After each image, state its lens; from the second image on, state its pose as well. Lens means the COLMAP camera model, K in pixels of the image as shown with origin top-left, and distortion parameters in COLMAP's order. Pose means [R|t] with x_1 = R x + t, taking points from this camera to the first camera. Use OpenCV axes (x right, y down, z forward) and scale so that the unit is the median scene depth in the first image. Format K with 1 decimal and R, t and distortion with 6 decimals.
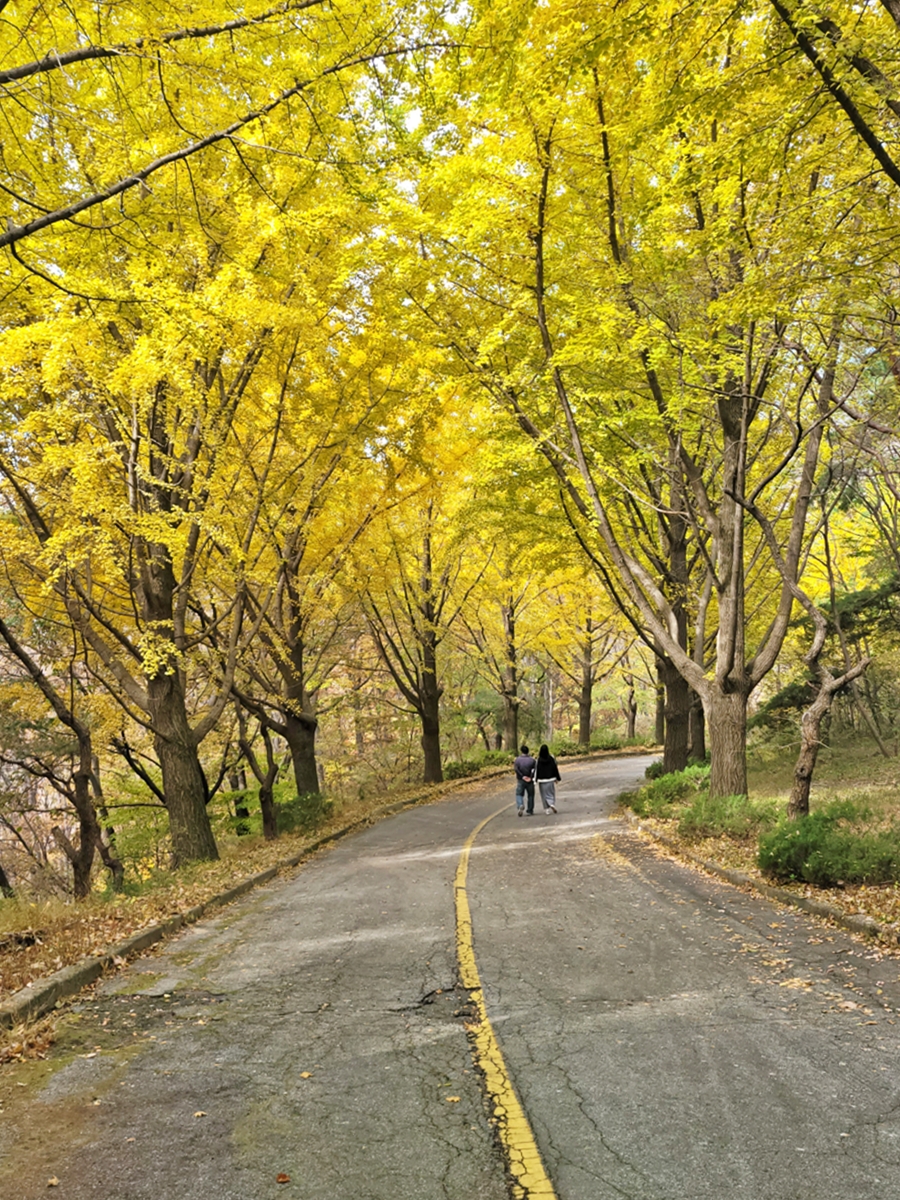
lens RADIAL K [[1185.6, 0, 421.6], [0, 1185.6, 618.3], [0, 0, 1]] dist [0.068570, 0.000820]
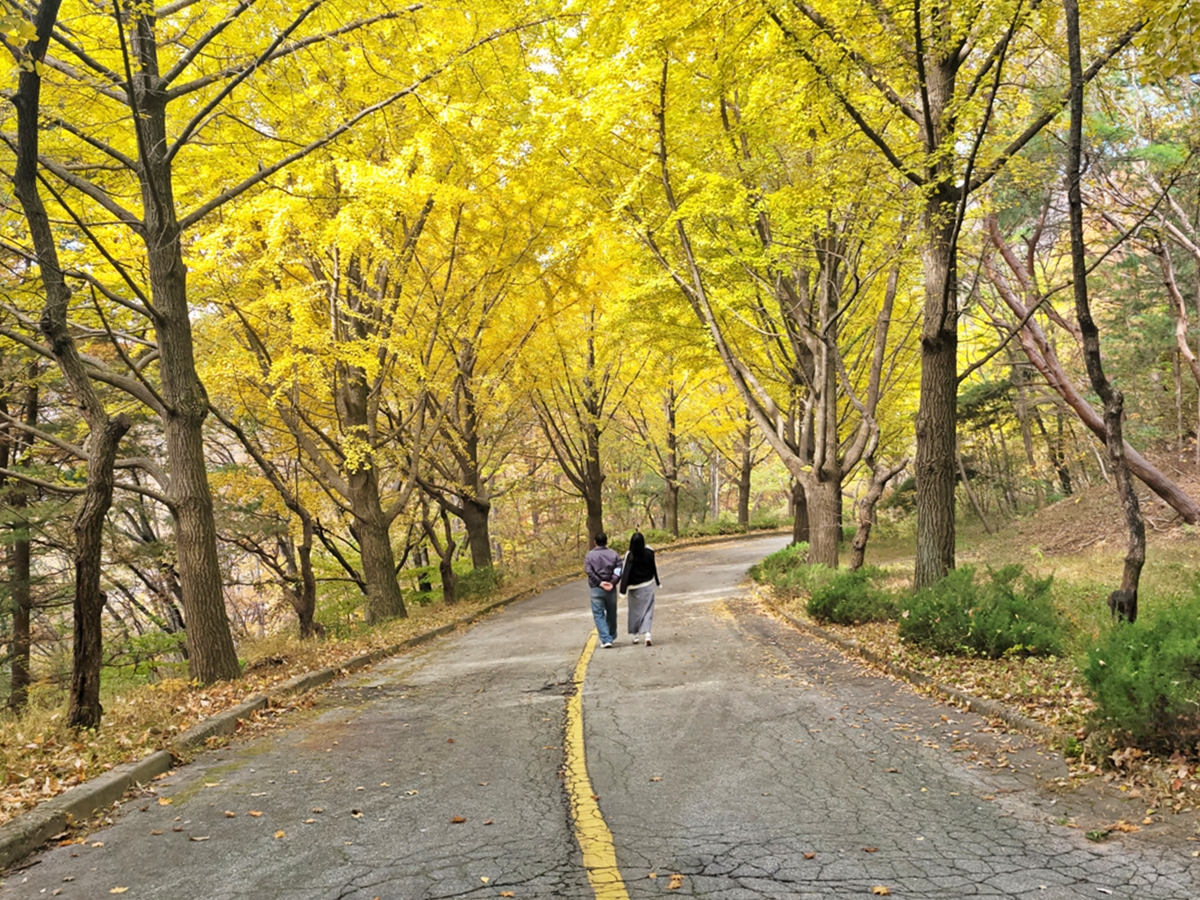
lens RADIAL K [[1219.3, 0, 600.0], [0, 1219.3, 450.0], [0, 0, 1]] dist [0.084112, 0.000789]
pose [[0.999977, -0.003330, -0.005852, 0.027634], [0.003588, 0.998997, 0.044632, -0.020029], [0.005697, -0.044652, 0.998986, -0.190831]]
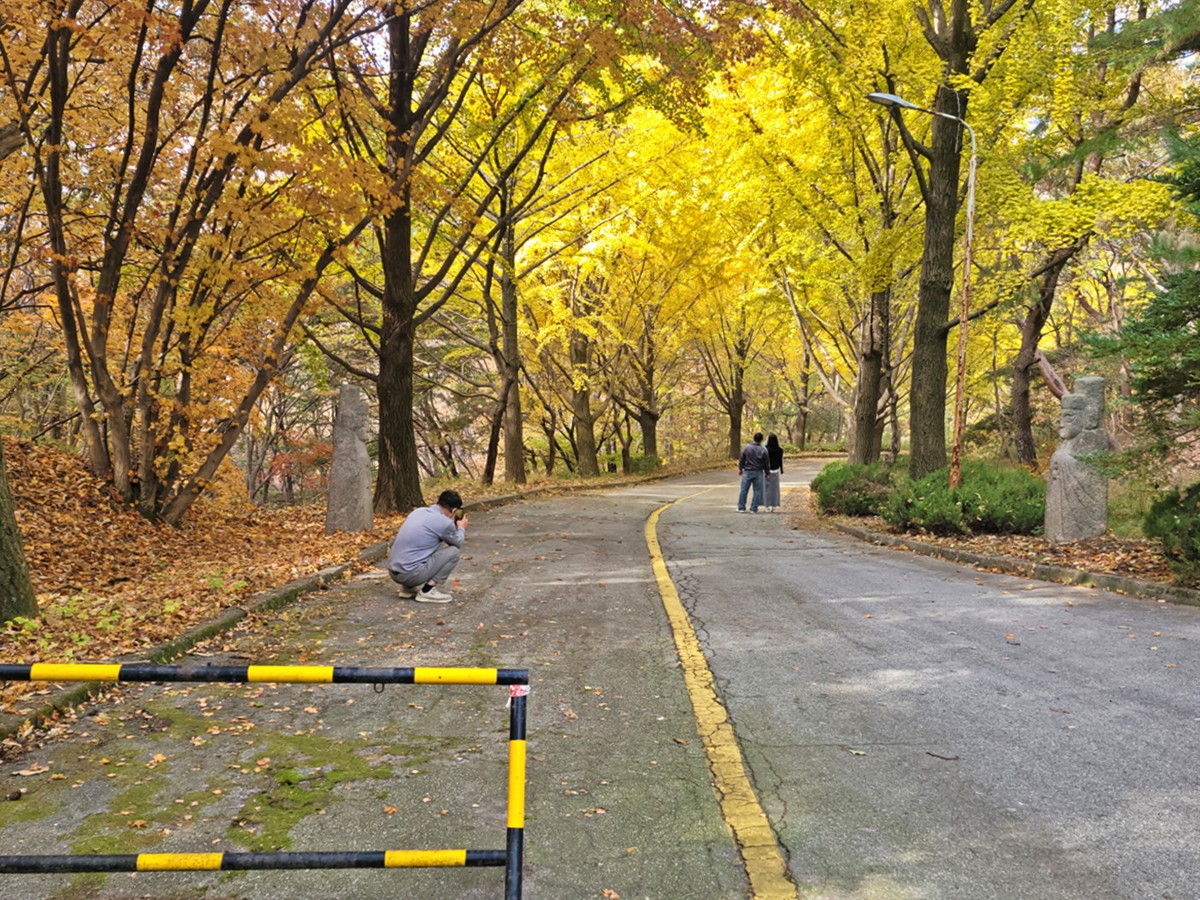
lens RADIAL K [[1219.3, 0, 600.0], [0, 1219.3, 450.0], [0, 0, 1]] dist [0.084112, 0.000789]
pose [[0.983473, 0.086060, -0.159296, 0.125534], [-0.066315, 0.989891, 0.125372, -0.086466], [0.168475, -0.112736, 0.979238, -0.824663]]
